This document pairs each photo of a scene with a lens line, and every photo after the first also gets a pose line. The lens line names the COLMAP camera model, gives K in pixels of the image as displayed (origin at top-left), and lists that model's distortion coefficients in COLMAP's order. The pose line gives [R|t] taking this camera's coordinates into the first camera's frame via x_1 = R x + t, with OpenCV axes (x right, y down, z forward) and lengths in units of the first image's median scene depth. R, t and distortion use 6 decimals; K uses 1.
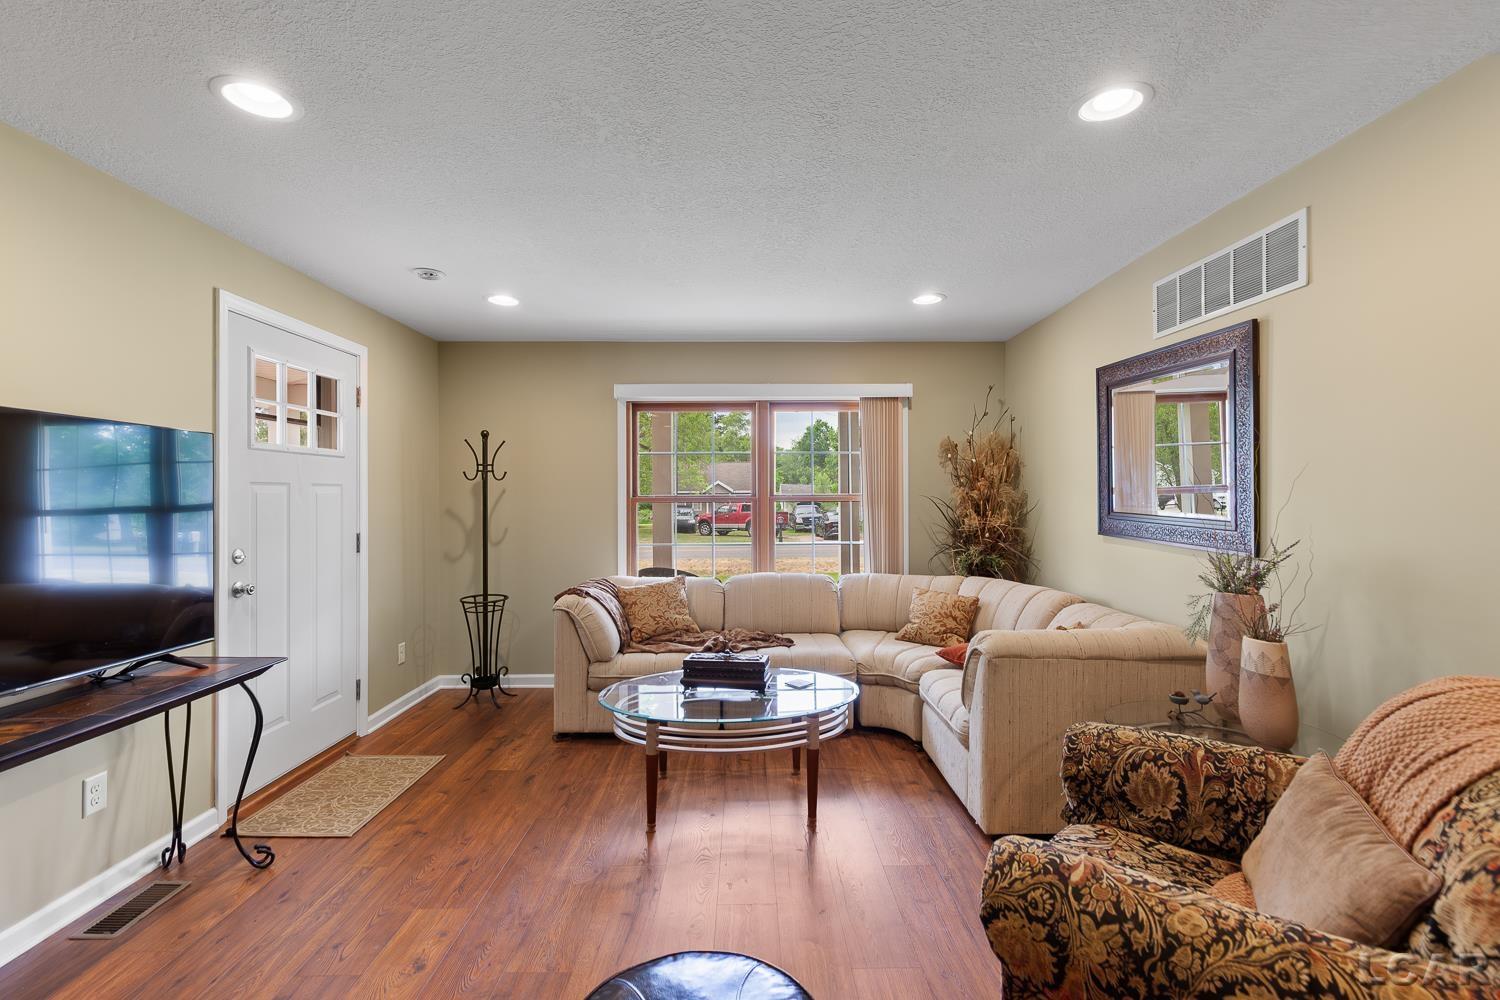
lens RADIAL K [[671.7, 0, 746.7], [0, 671.7, 484.3], [0, 0, 1]] dist [0.004486, -0.001037]
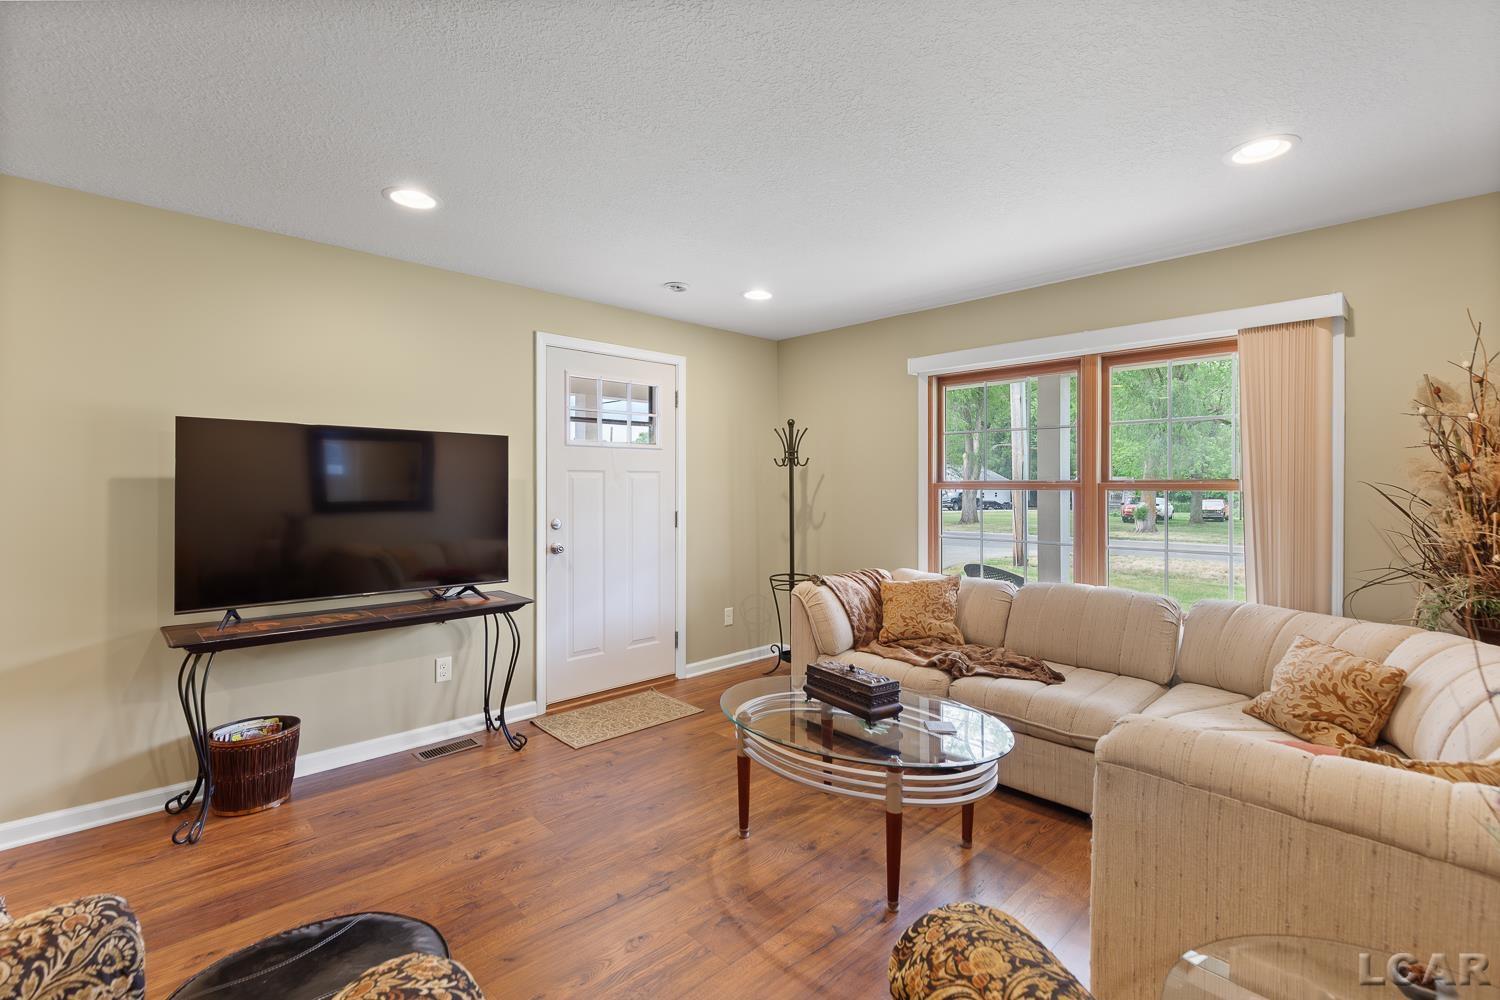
lens RADIAL K [[671.7, 0, 754.2], [0, 671.7, 481.4], [0, 0, 1]] dist [0.004486, -0.001037]
pose [[0.692423, 0.001592, -0.721490, 0.400589], [0.009066, 0.999899, 0.010907, 0.007010], [0.721435, -0.014093, 0.692339, 0.269916]]
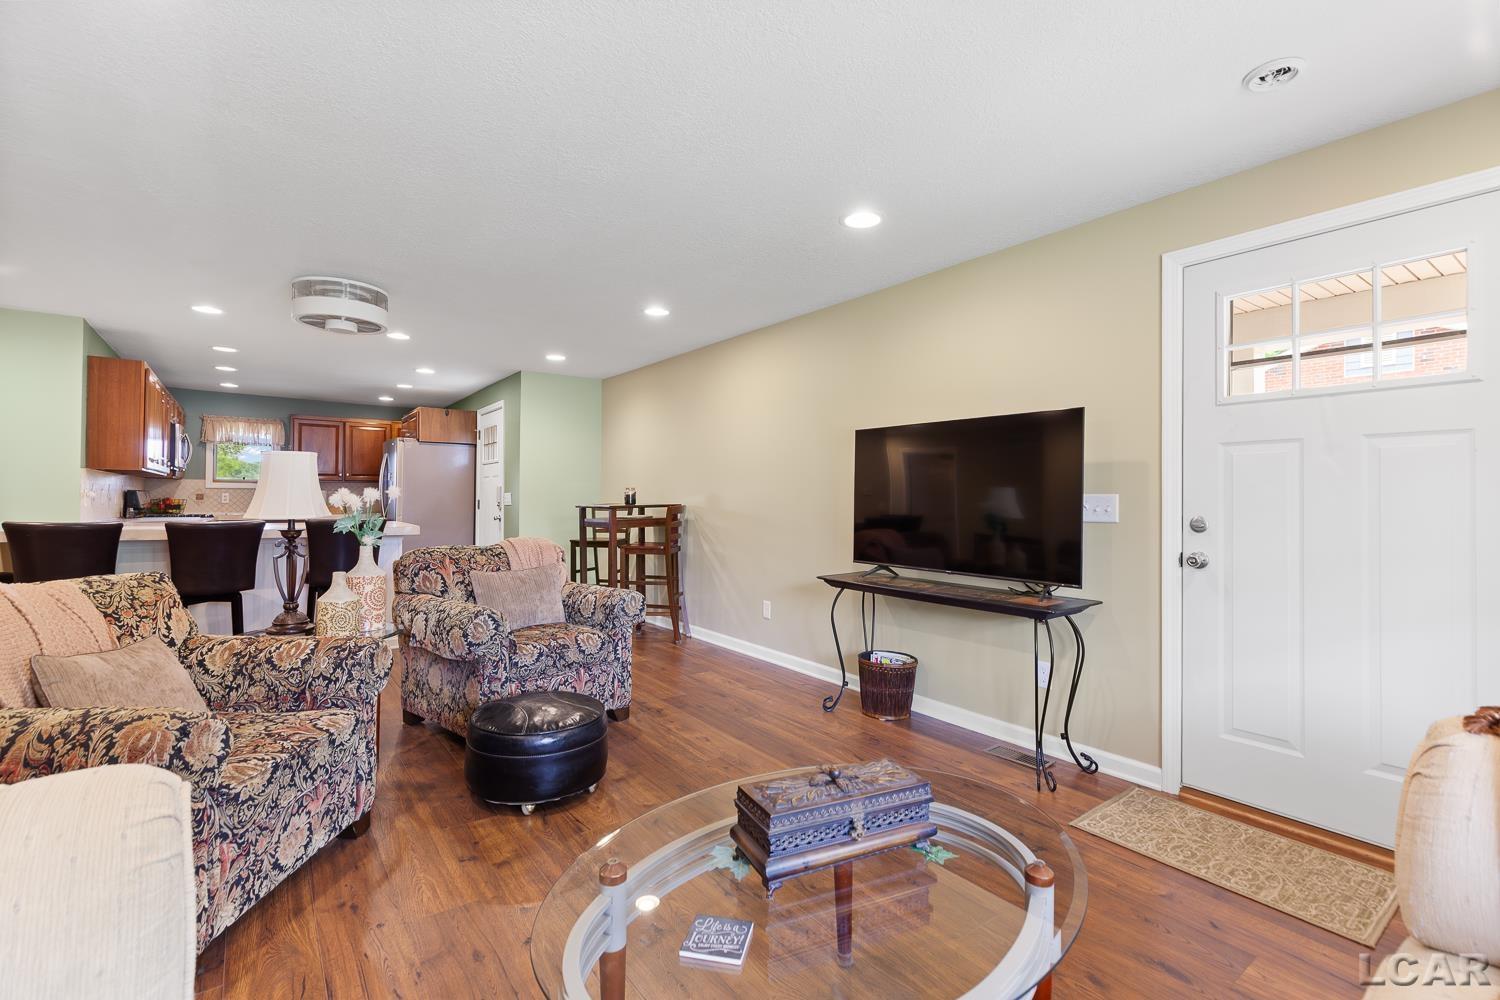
lens RADIAL K [[671.7, 0, 752.8], [0, 671.7, 494.8], [0, 0, 1]] dist [0.004486, -0.001037]
pose [[-0.804537, -0.005082, -0.593880, 0.225604], [0.007557, 0.999795, -0.018792, 0.061481], [0.593854, -0.019607, -0.804334, 1.081622]]
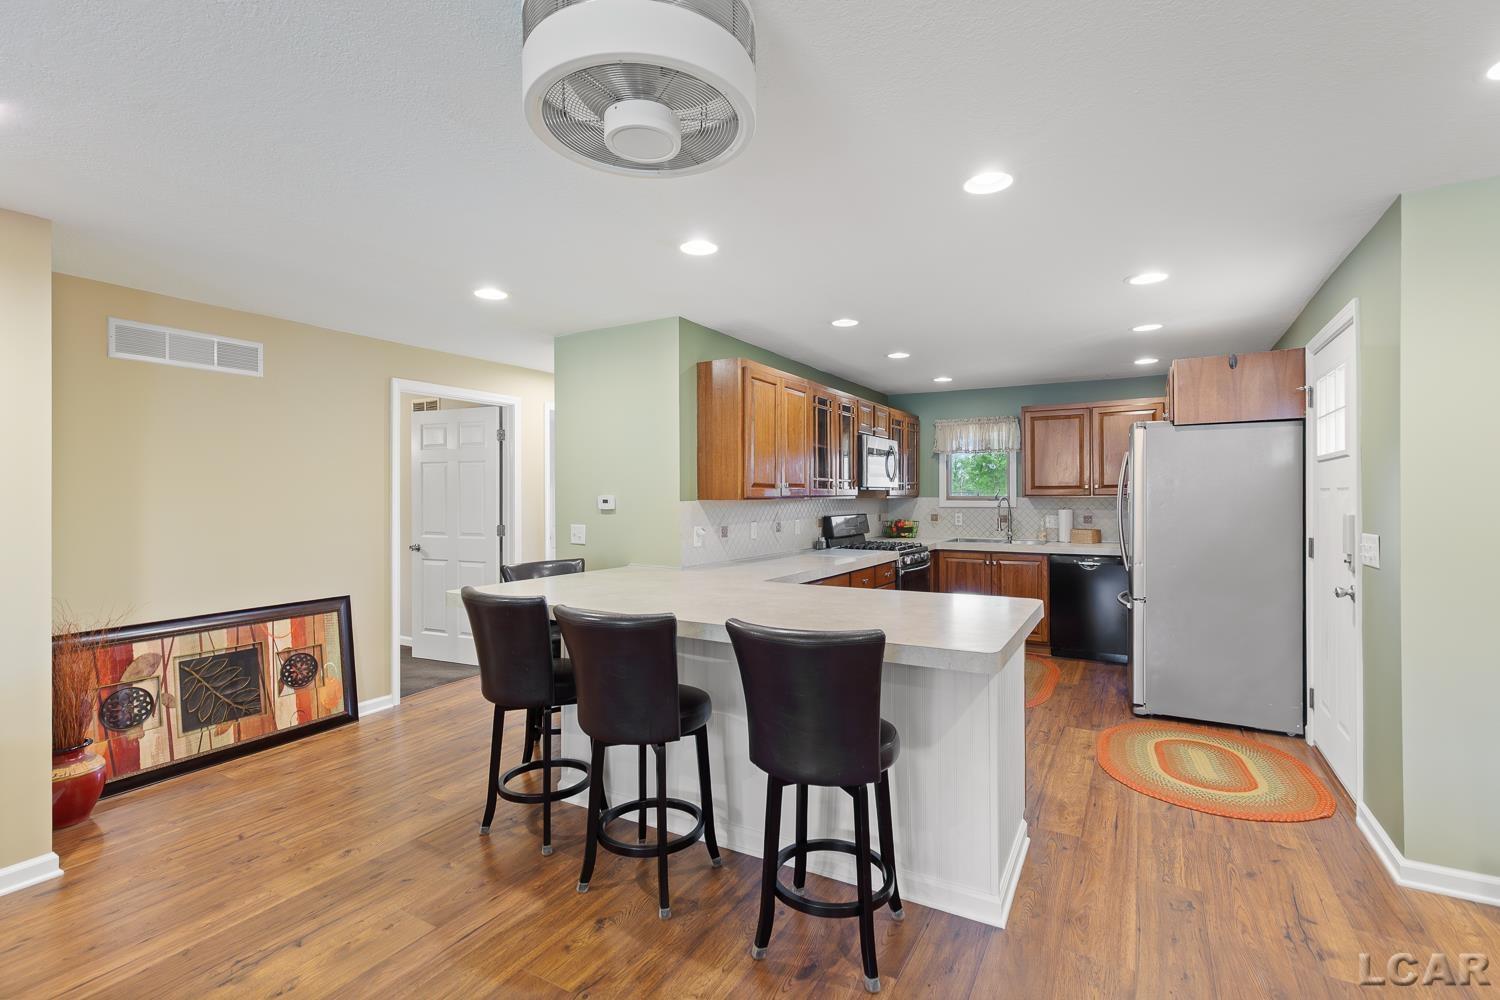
lens RADIAL K [[671.7, 0, 748.0], [0, 671.7, 498.4], [0, 0, 1]] dist [0.004486, -0.001037]
pose [[-0.858727, 0.007927, 0.512372, -0.139615], [0.000413, 0.999891, -0.014776, -0.012987], [-0.512434, -0.012477, -0.858636, 0.113507]]
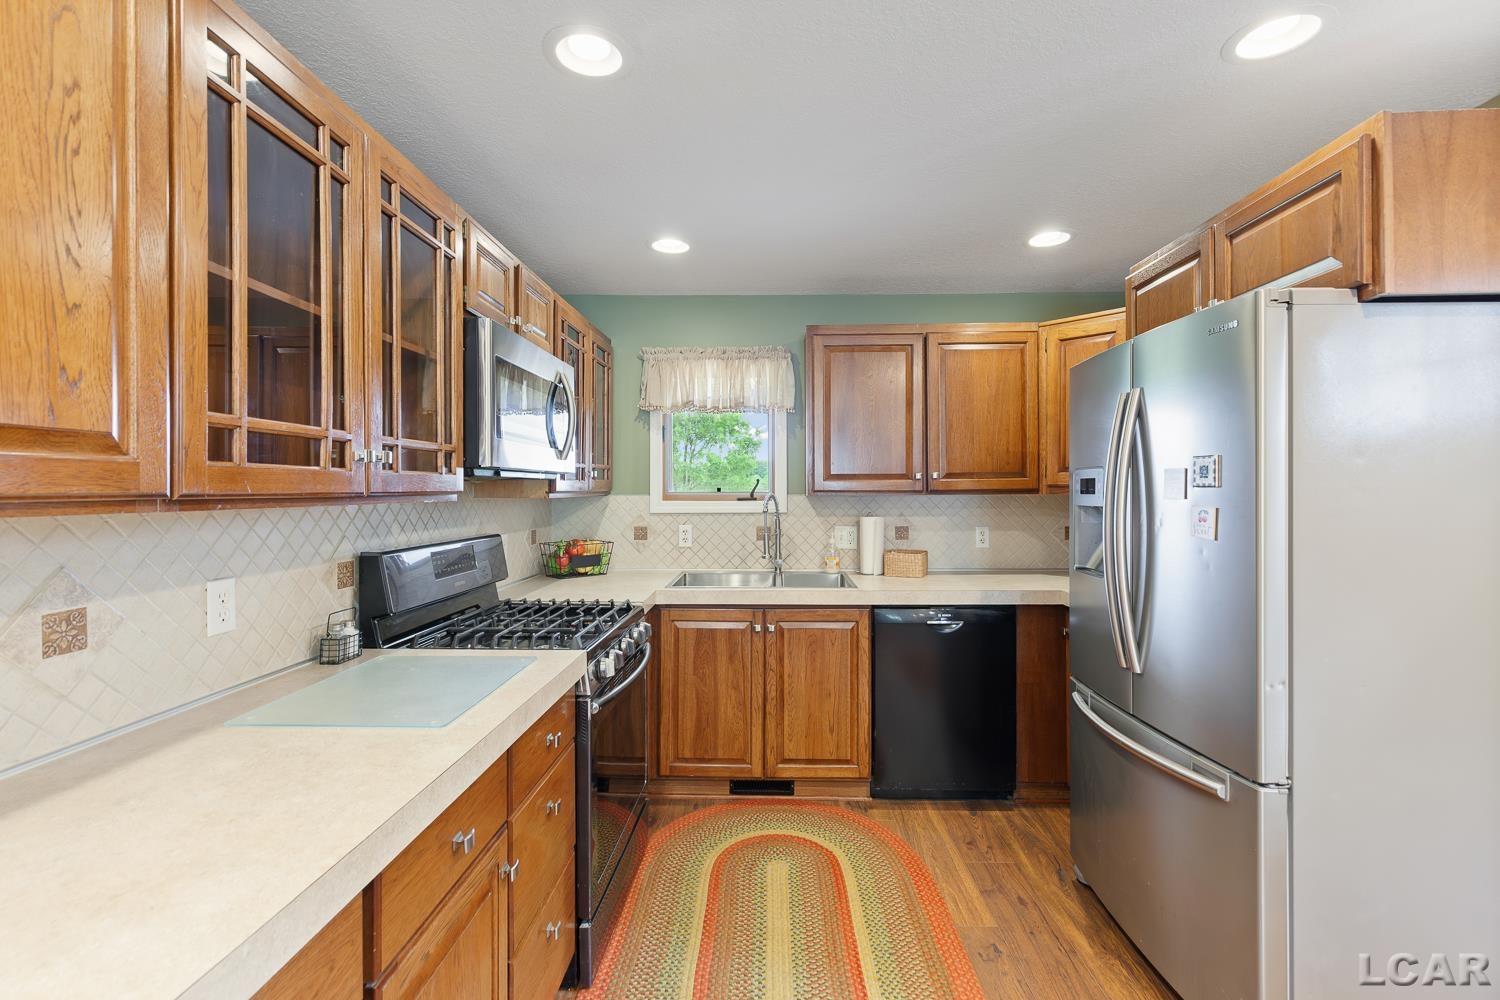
lens RADIAL K [[671.7, 0, 748.4], [0, 671.7, 492.0], [0, 0, 1]] dist [0.004486, -0.001037]
pose [[-0.999124, 0.008636, 0.040938, 0.174424], [0.008086, 0.999875, -0.013565, -0.032721], [-0.041050, -0.013222, -0.999070, -0.780317]]
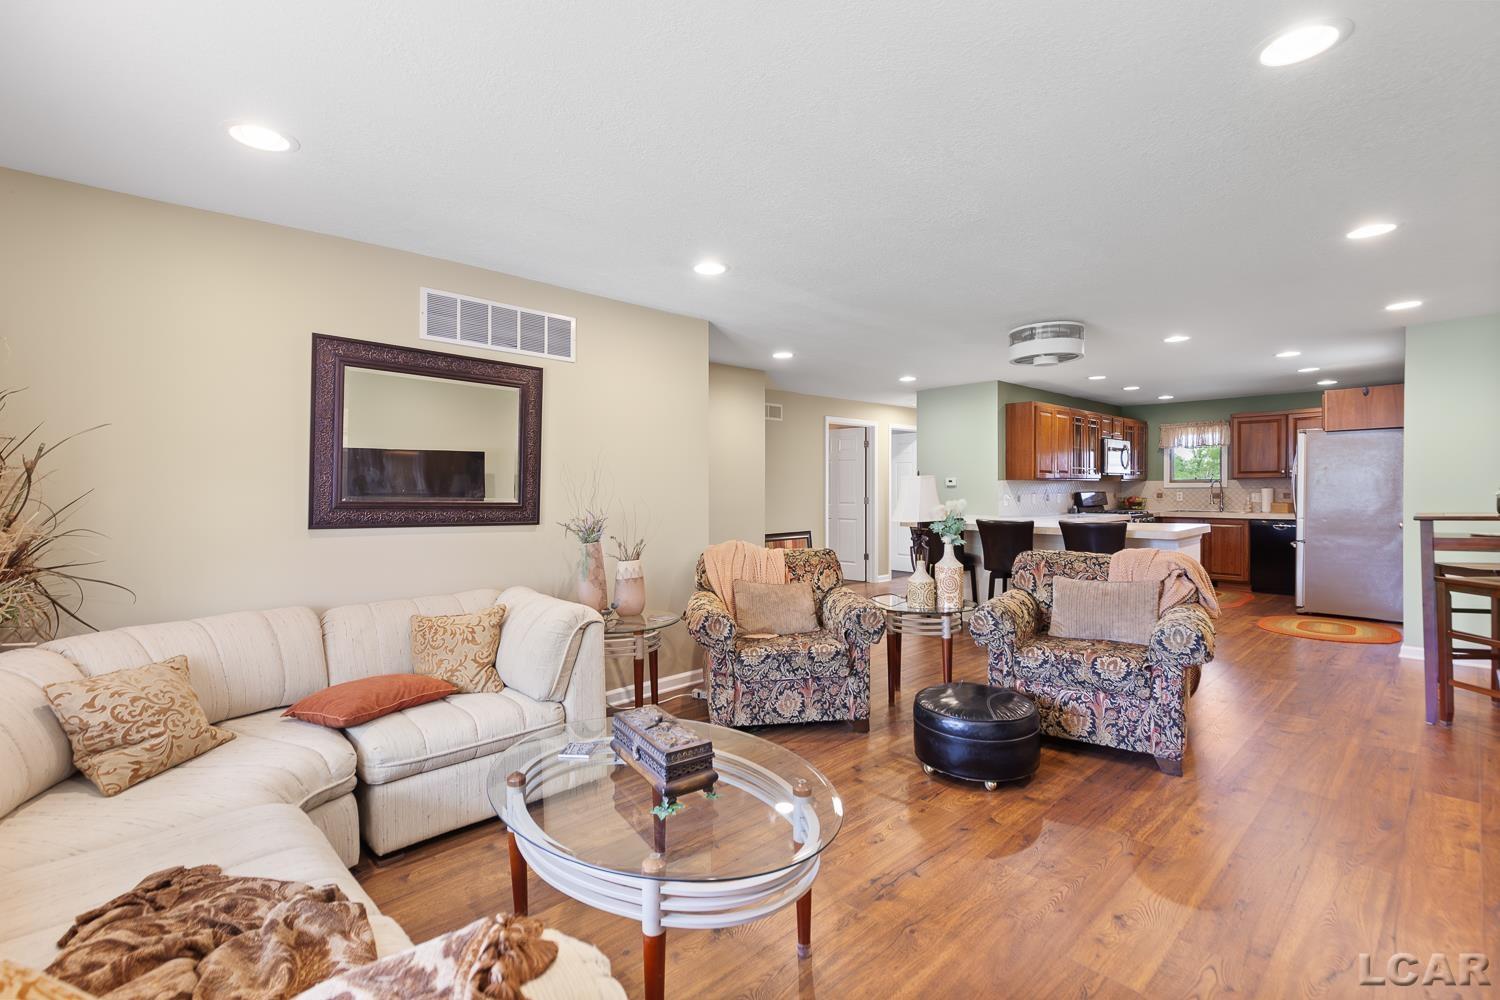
lens RADIAL K [[671.7, 0, 751.2], [0, 671.7, 498.7], [0, 0, 1]] dist [0.004486, -0.001037]
pose [[-0.677793, -0.000049, 0.735252, -0.453908], [-0.002683, 0.999994, -0.002407, 0.035375], [-0.735247, -0.003604, -0.677789, 1.113744]]
